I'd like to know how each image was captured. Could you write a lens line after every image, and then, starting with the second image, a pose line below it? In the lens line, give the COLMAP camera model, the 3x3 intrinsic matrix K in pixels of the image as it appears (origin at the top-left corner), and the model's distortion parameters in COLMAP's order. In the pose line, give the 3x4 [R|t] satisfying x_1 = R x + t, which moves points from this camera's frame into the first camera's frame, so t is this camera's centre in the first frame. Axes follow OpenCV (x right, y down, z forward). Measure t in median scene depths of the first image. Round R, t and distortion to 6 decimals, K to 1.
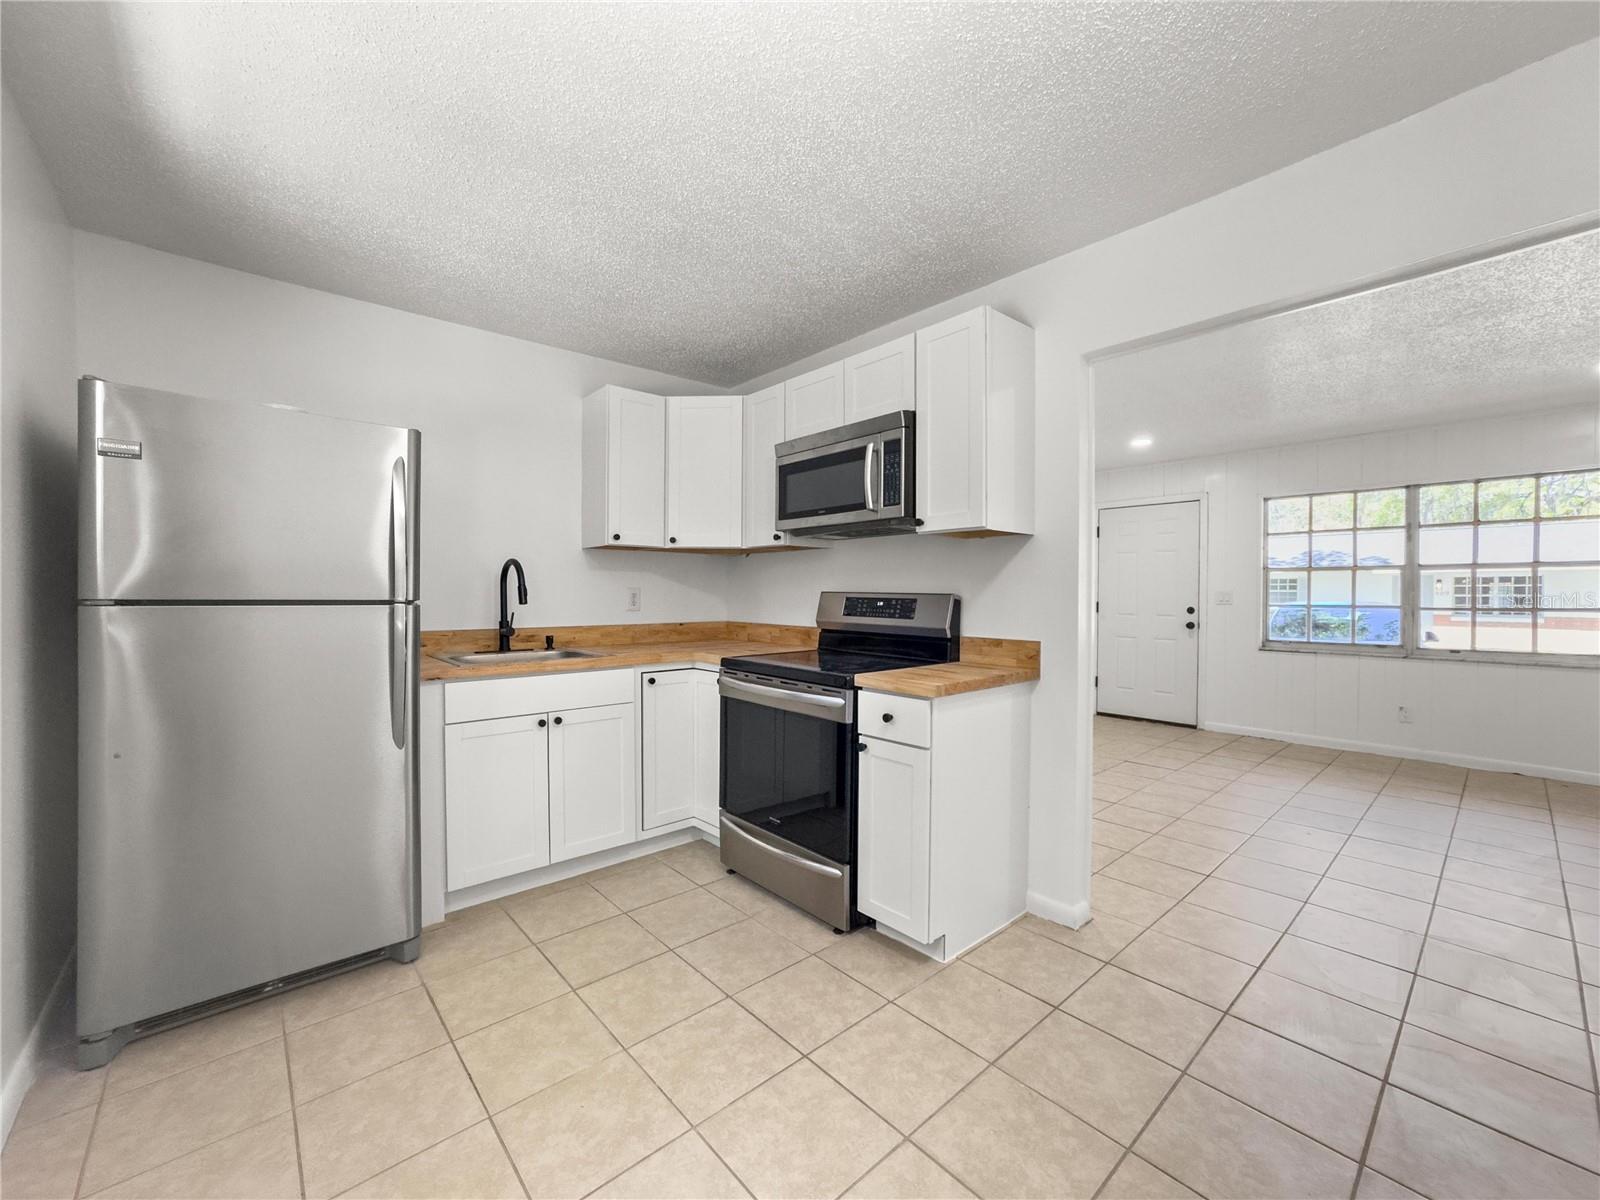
lens RADIAL K [[630.8, 0, 800.0], [0, 630.8, 600.0], [0, 0, 1]] dist [-0.014818, 0.009984]
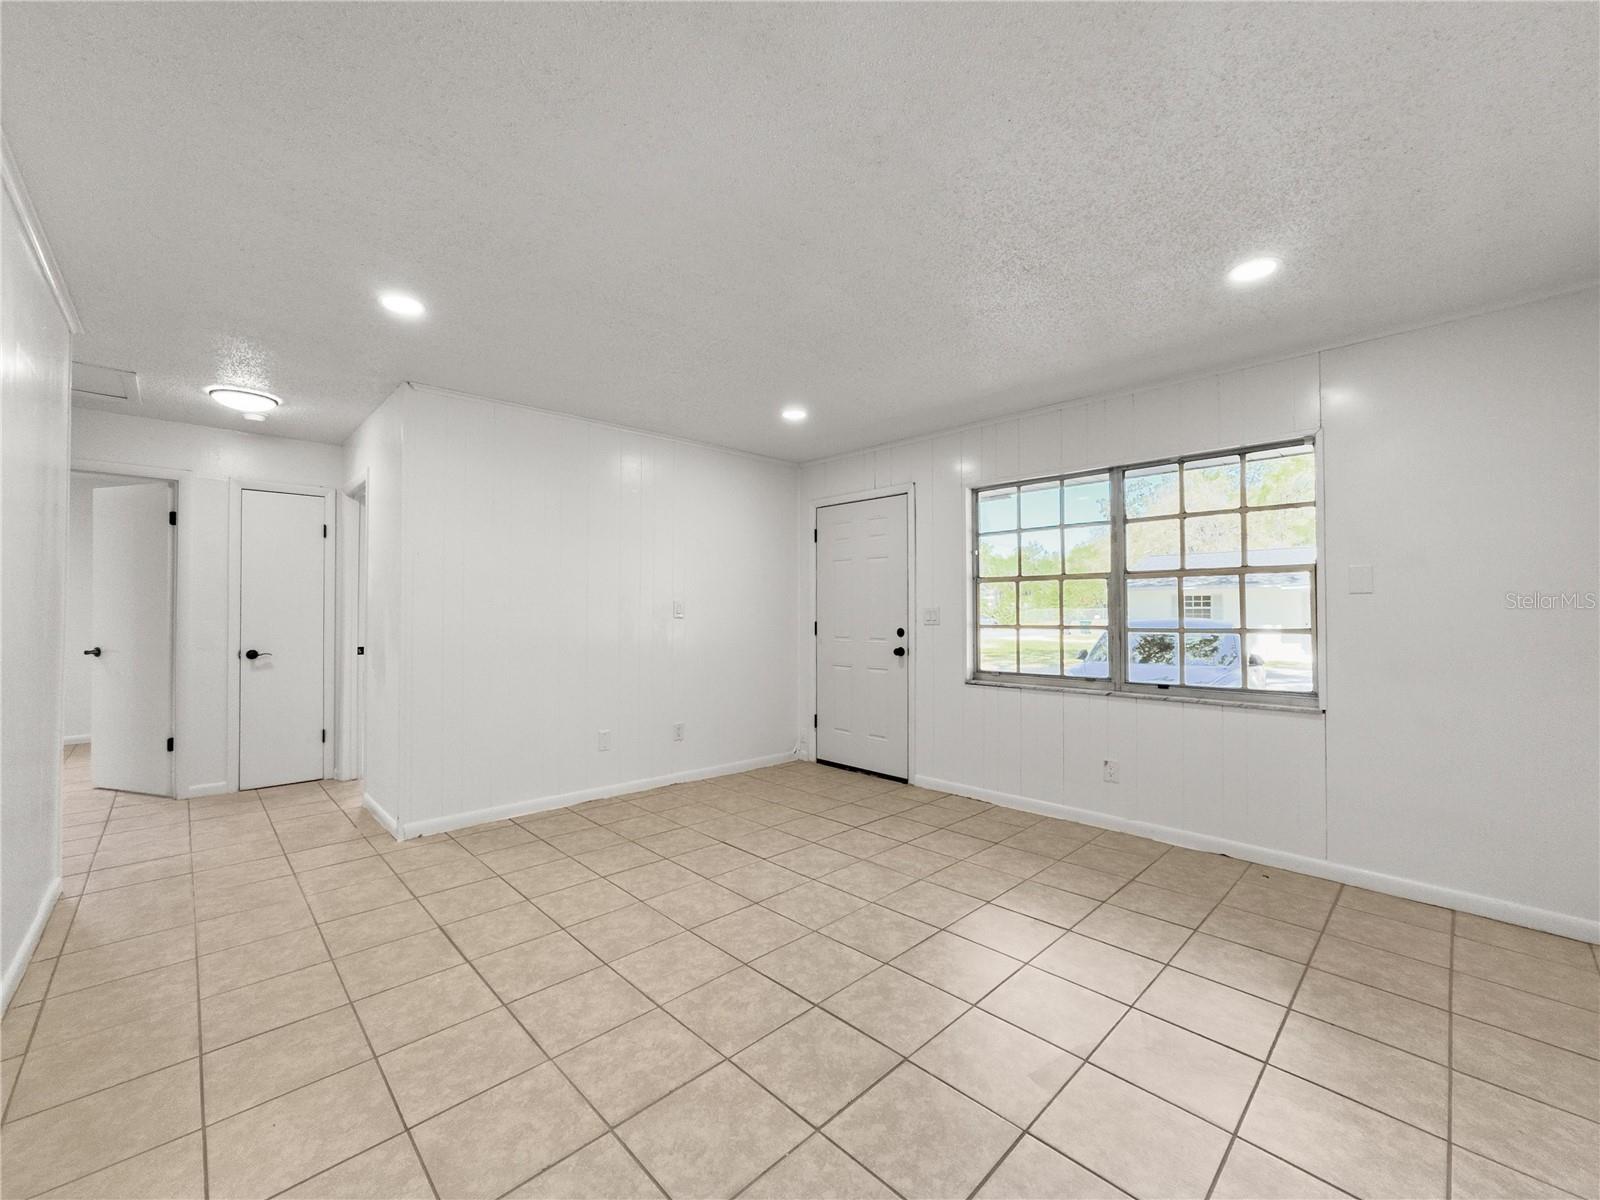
lens RADIAL K [[647.1, 0, 800.0], [0, 647.1, 600.0], [0, 0, 1]] dist [0.021389, 0.000101]
pose [[0.999051, -0.004470, 0.043315, 0.488995], [0.005819, 0.999500, -0.031072, 0.000398], [-0.043154, 0.031295, 0.998578, 0.202521]]
